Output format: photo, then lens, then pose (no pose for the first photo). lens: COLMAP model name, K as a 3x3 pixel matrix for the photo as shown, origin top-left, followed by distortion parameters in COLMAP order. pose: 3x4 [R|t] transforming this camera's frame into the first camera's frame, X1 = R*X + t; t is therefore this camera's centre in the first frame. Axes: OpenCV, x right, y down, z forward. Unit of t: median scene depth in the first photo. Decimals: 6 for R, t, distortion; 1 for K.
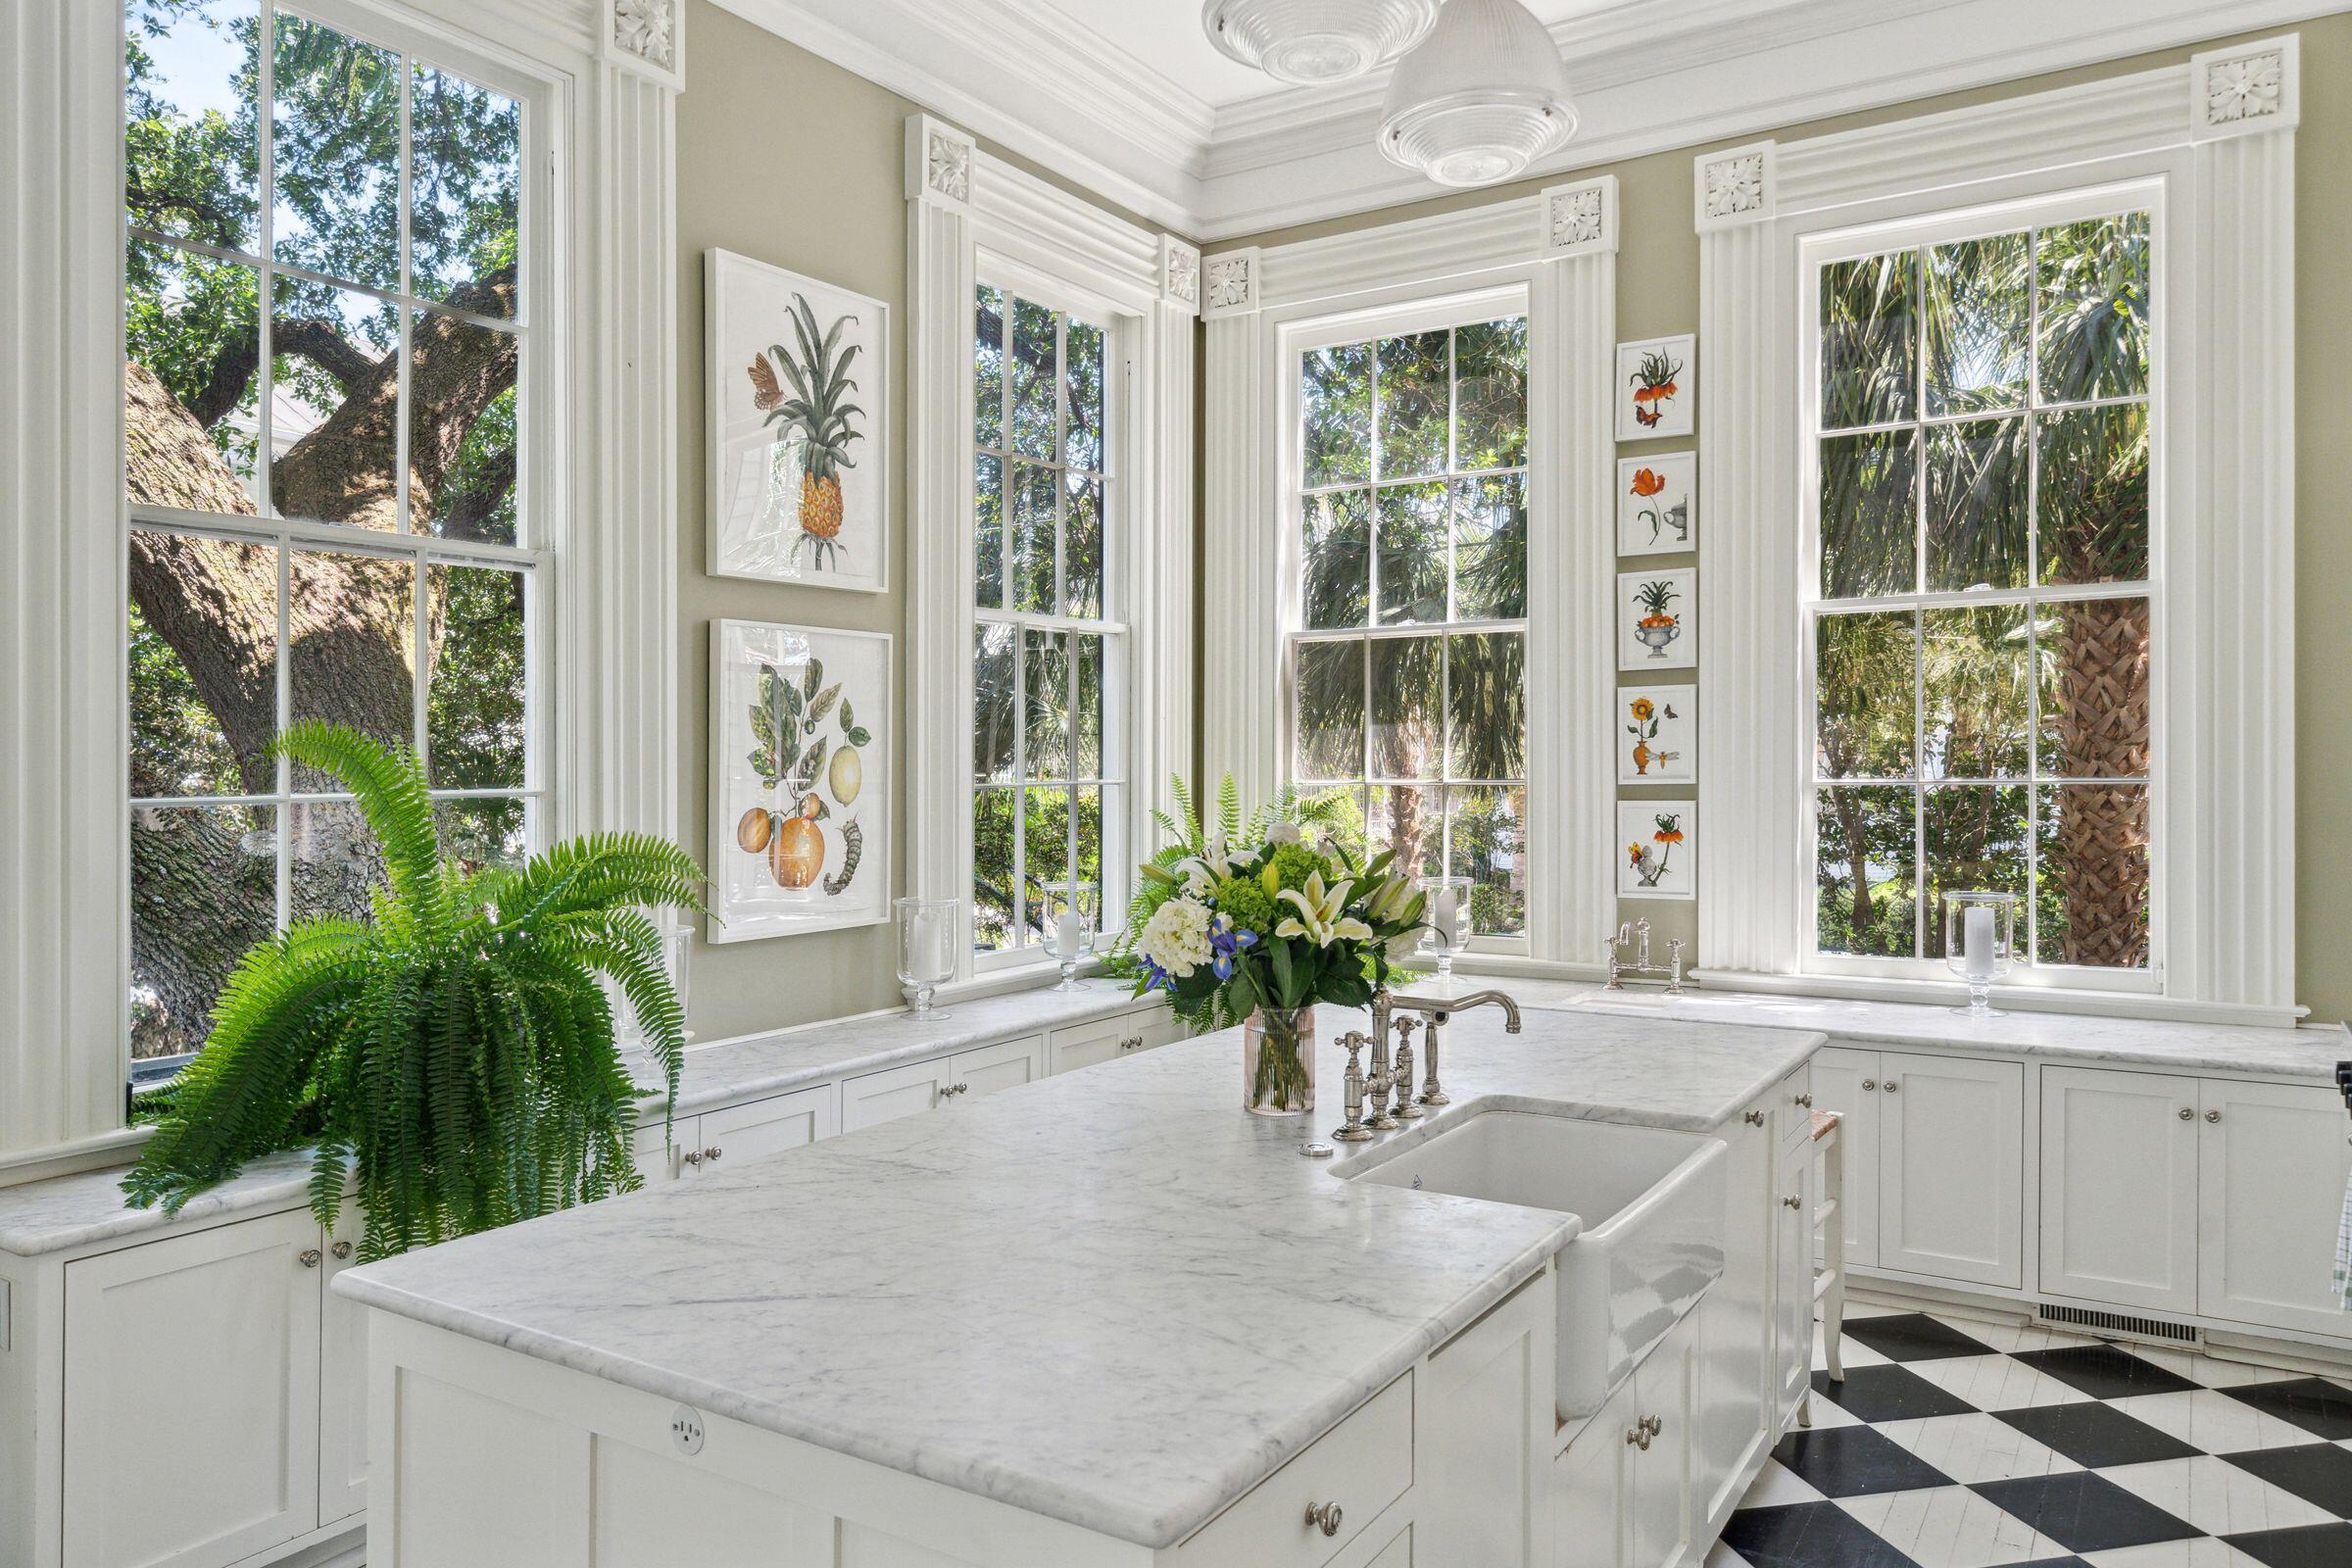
lens RADIAL K [[1675.9, 0, 1084.0], [0, 1675.9, 759.5], [0, 0, 1]] dist [0.005082, 0.001035]
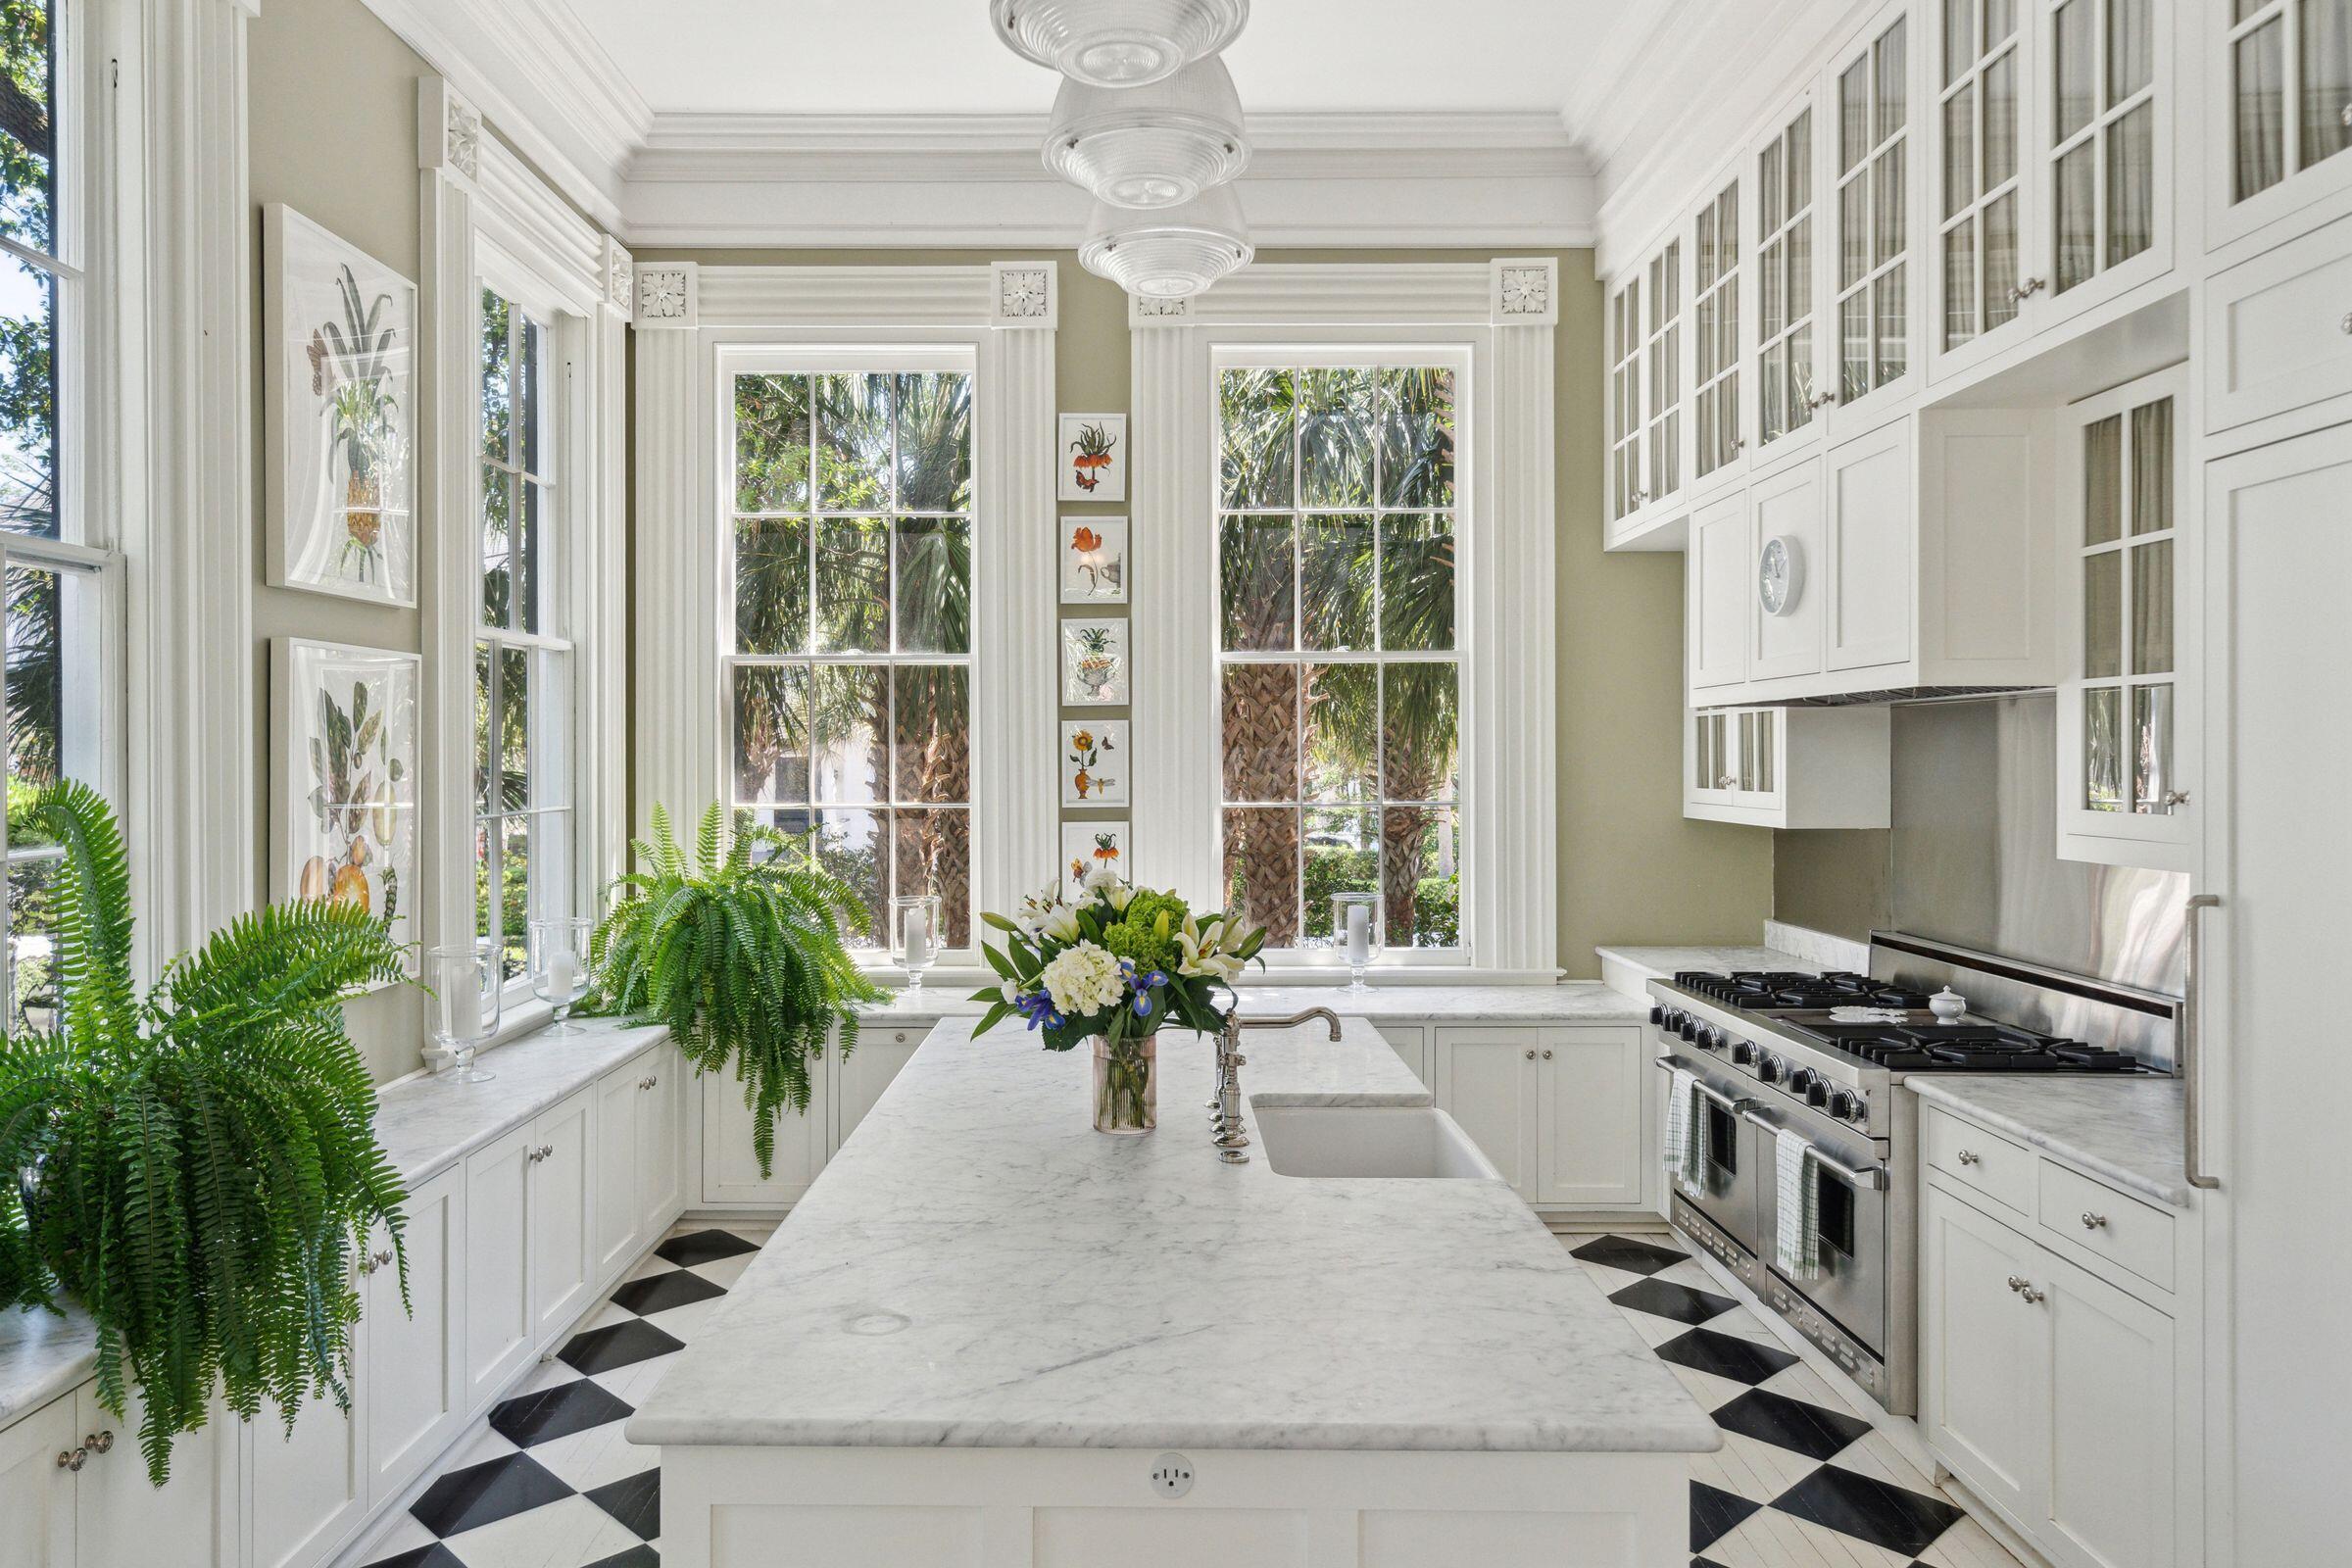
lens RADIAL K [[1679.1, 0, 1165.9], [0, 1679.1, 754.4], [0, 0, 1]] dist [0.007248, 0.003111]
pose [[0.834848, 0.005295, 0.550455, -0.246384], [-0.005242, 0.999985, -0.001669, -0.019595], [-0.550455, -0.001493, 0.834863, 0.026887]]
